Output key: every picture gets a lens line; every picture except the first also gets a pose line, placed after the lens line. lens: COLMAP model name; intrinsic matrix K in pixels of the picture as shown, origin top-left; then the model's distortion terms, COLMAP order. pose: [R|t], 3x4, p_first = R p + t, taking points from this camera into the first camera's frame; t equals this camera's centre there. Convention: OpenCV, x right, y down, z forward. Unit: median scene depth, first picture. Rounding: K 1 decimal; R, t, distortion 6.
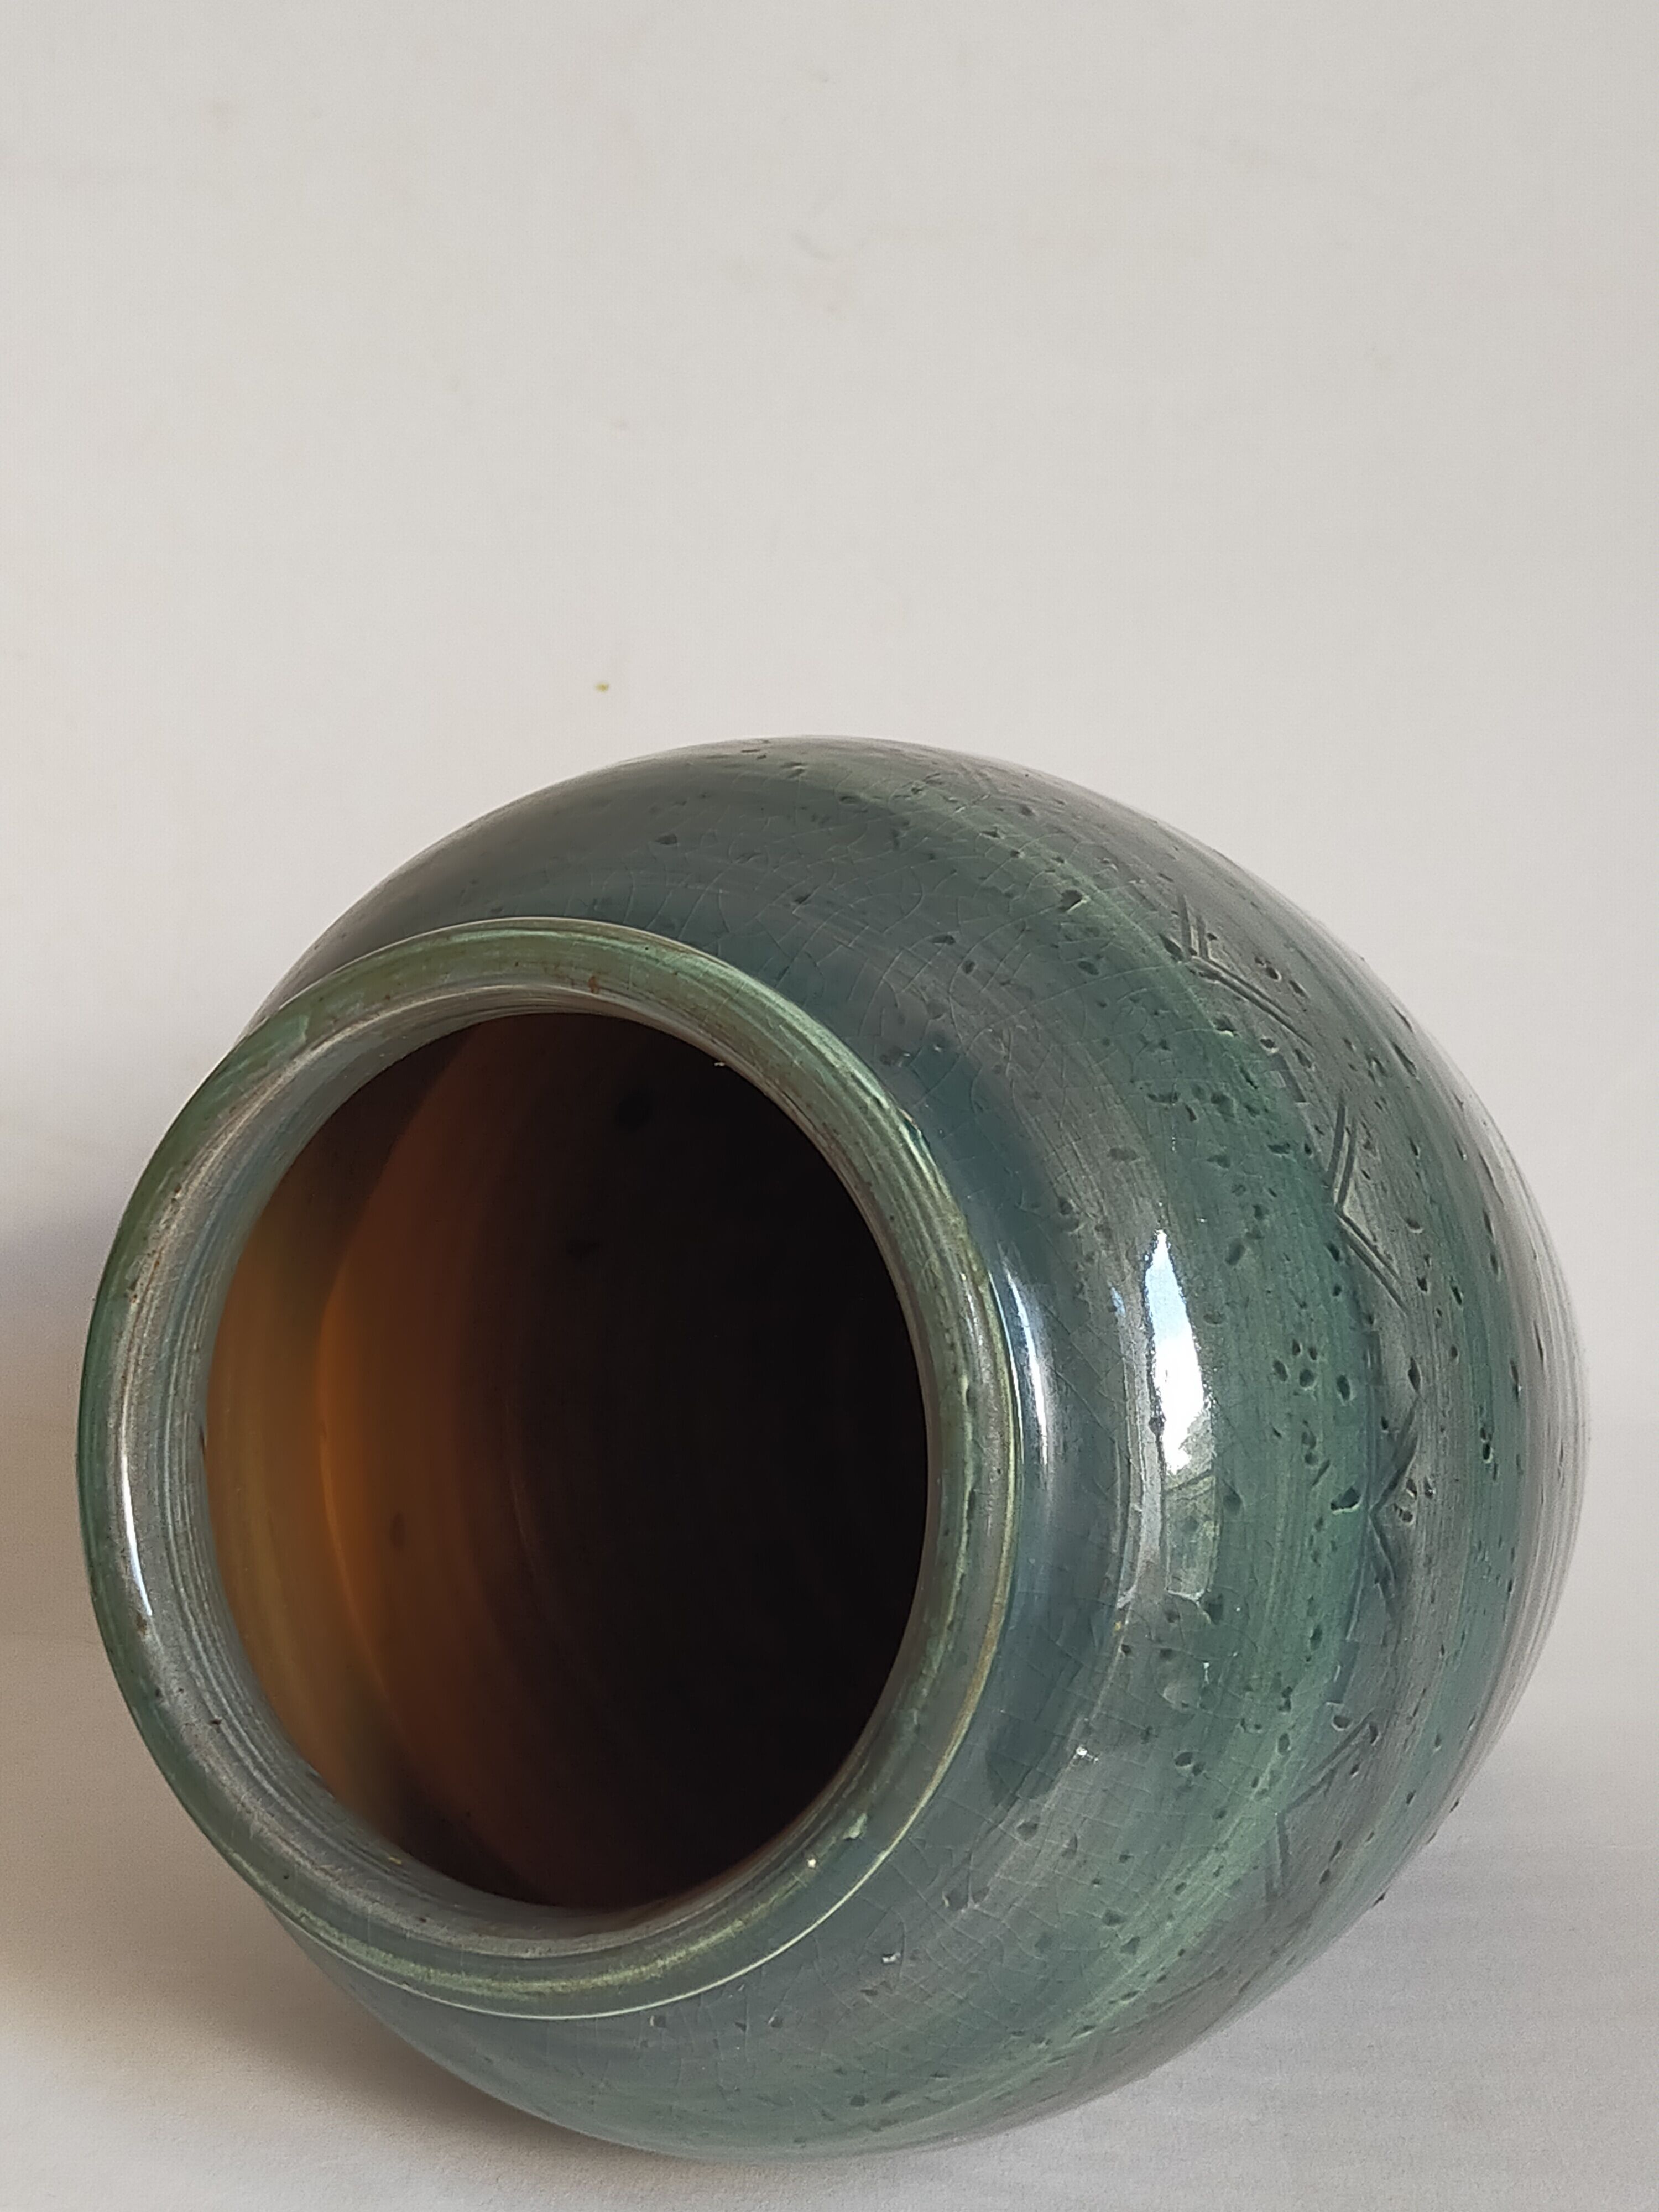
lens RADIAL K [[3385.0, 0, 839.8], [0, 3385.0, 1103.9], [0, 0, 1]] dist [0.109626, -0.108014]
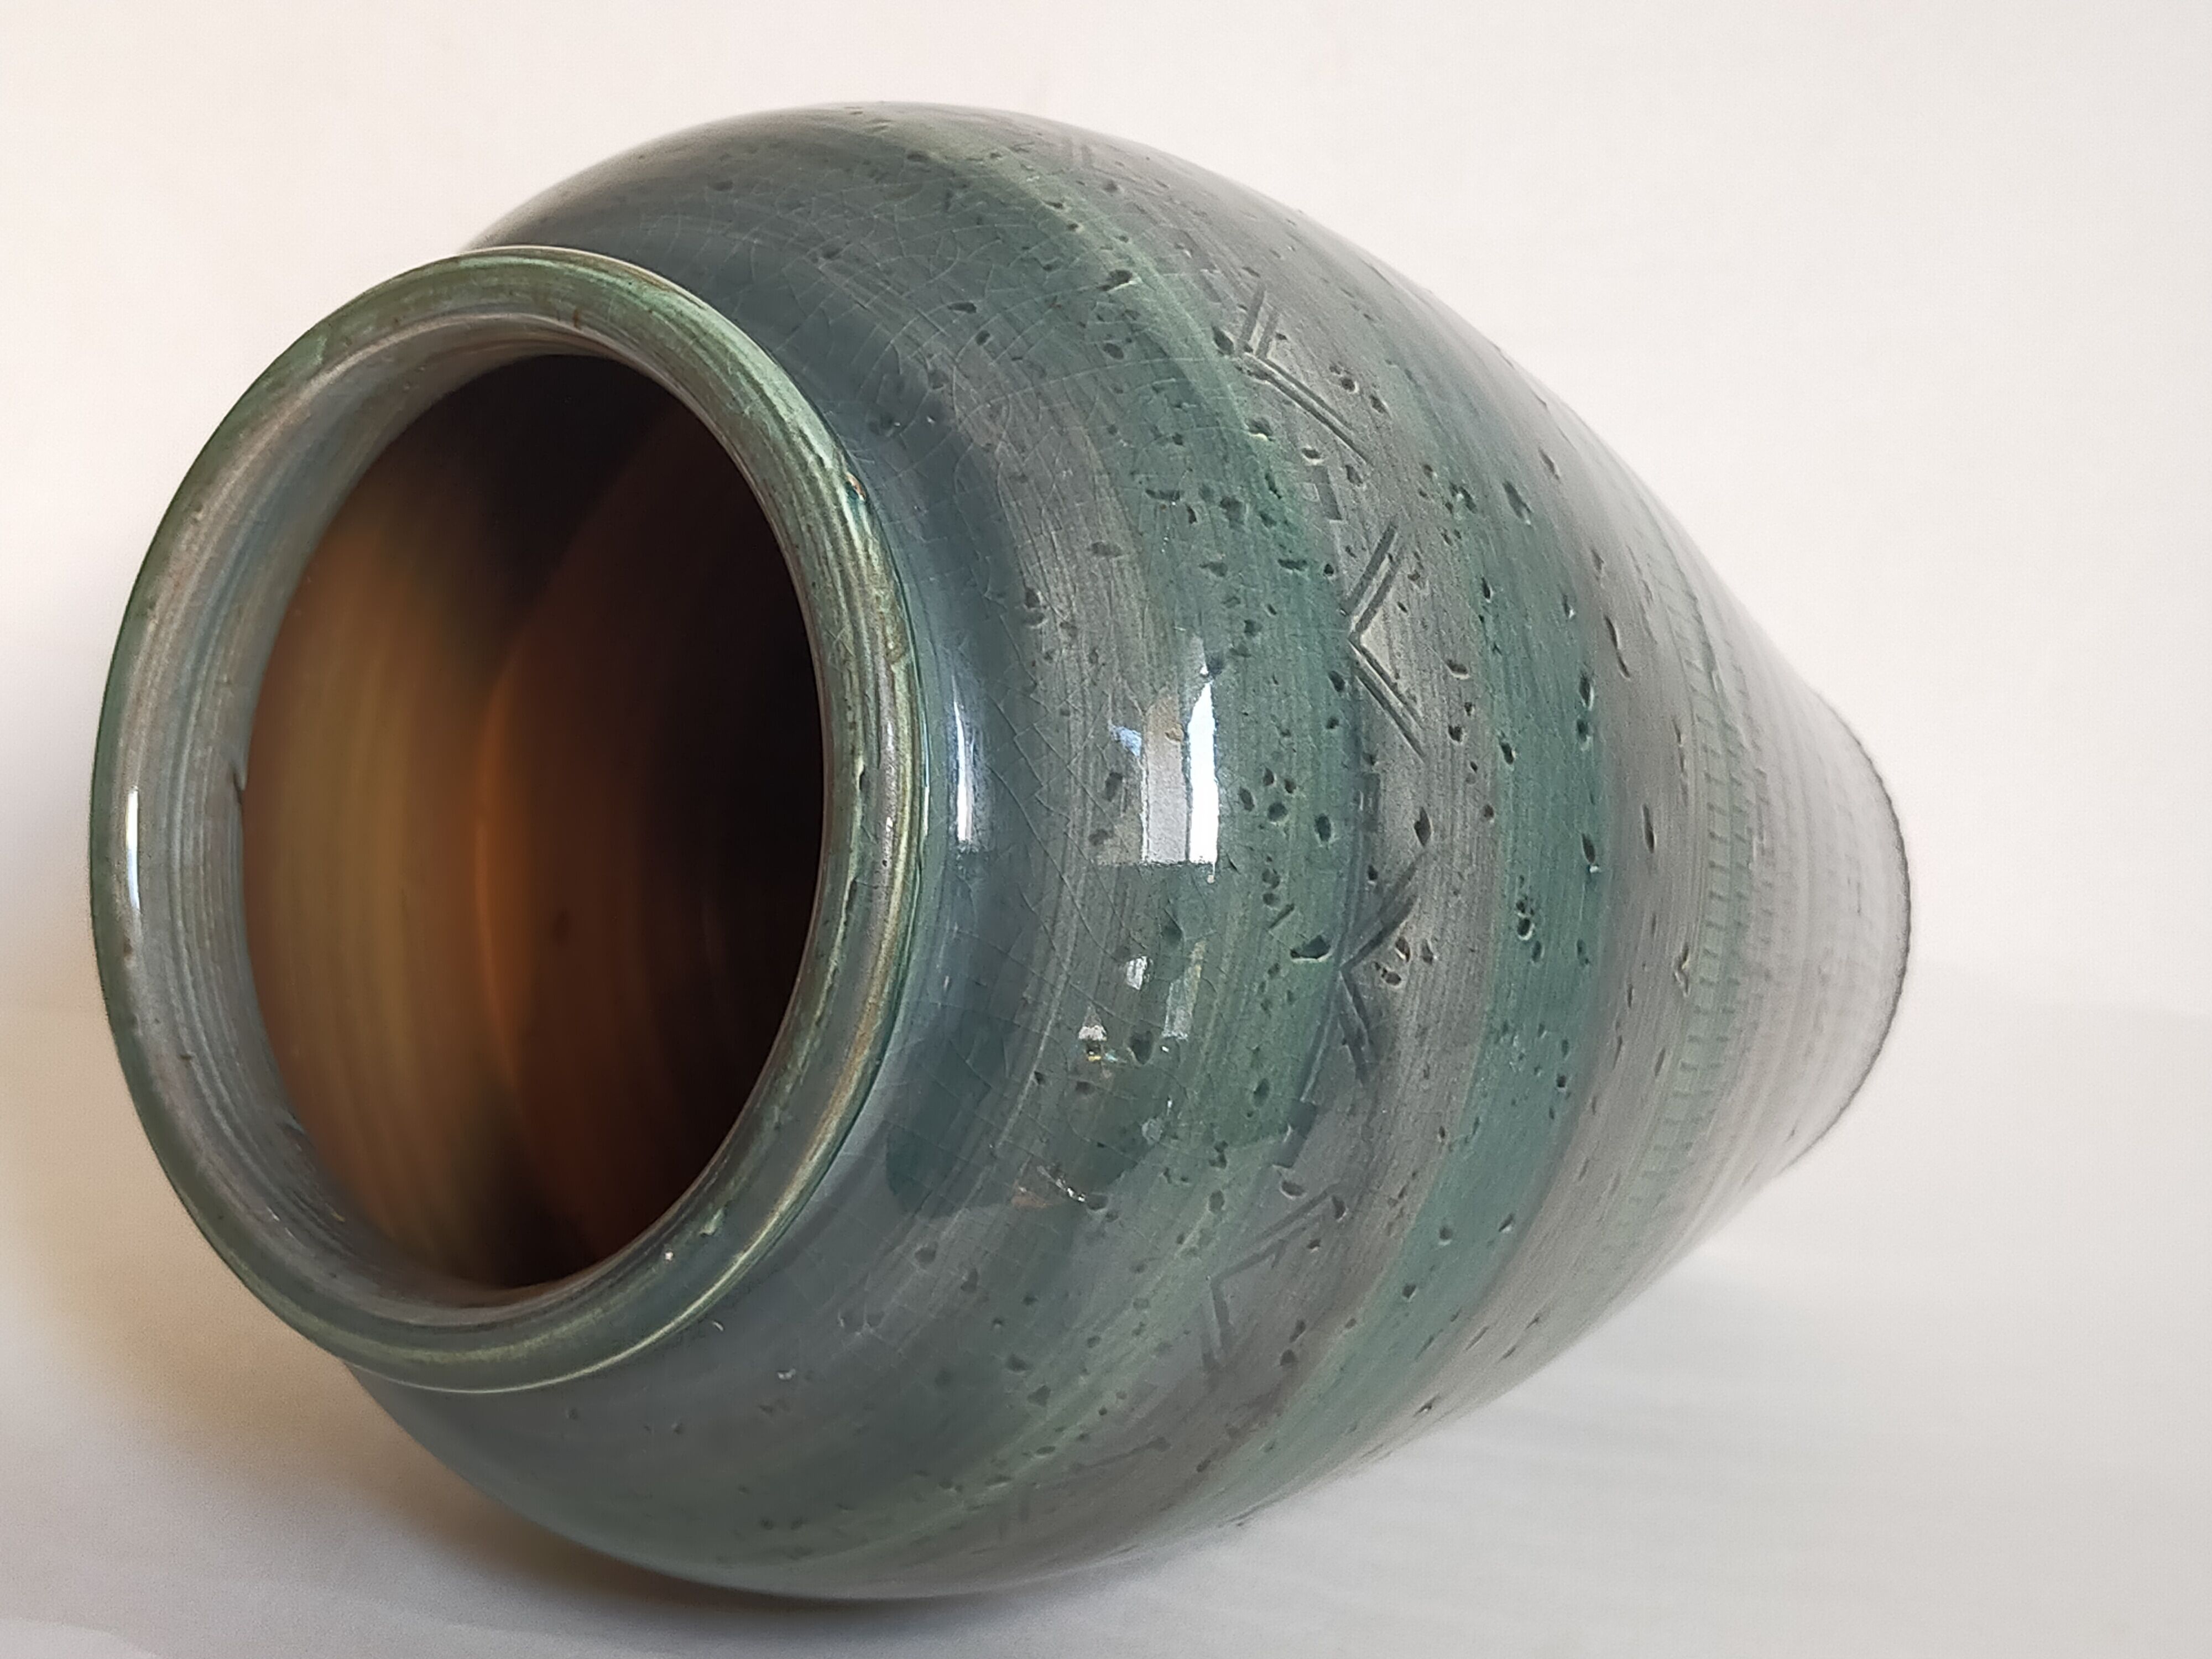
lens RADIAL K [[3385.0, 0, 1116.5], [0, 3385.0, 814.1], [0, 0, 1]] dist [0.109626, -0.108014]
pose [[0.980929, 0.104827, -0.163678, 0.241149], [-0.098048, 0.993975, 0.048984, 0.040224], [0.167826, -0.032002, 0.985297, 0.089582]]
